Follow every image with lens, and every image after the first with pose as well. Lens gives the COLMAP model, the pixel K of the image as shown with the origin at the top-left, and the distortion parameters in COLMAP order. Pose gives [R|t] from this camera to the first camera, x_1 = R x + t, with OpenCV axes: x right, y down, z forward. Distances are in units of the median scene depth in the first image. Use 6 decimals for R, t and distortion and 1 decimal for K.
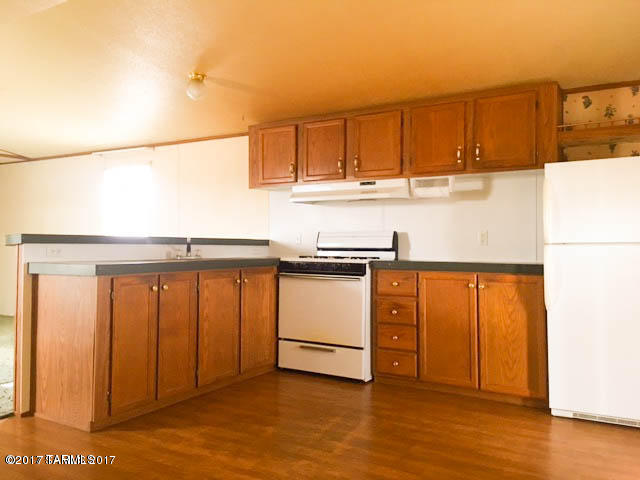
lens RADIAL K [[544.3, 0, 321.4], [0, 544.3, 239.1], [0, 0, 1]] dist [0.072338, -0.089599]
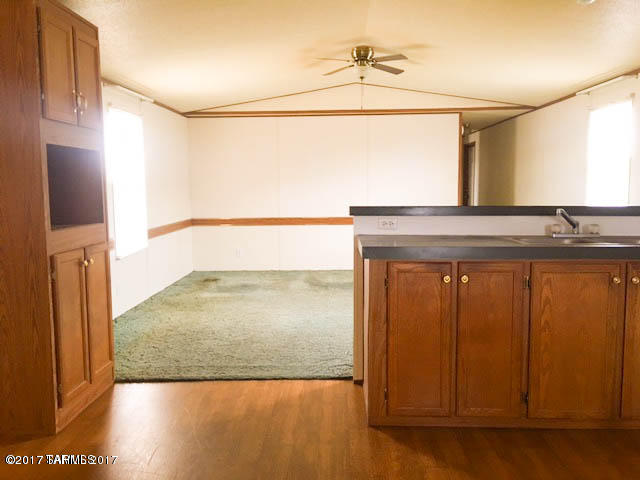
lens RADIAL K [[544.3, 0, 320.2], [0, 544.3, 241.1], [0, 0, 1]] dist [0.072338, -0.089599]
pose [[0.487323, 0.085155, -0.869060, 0.278405], [0.013743, 0.994363, 0.105139, -0.048559], [0.873114, -0.063180, 0.483405, 0.446103]]
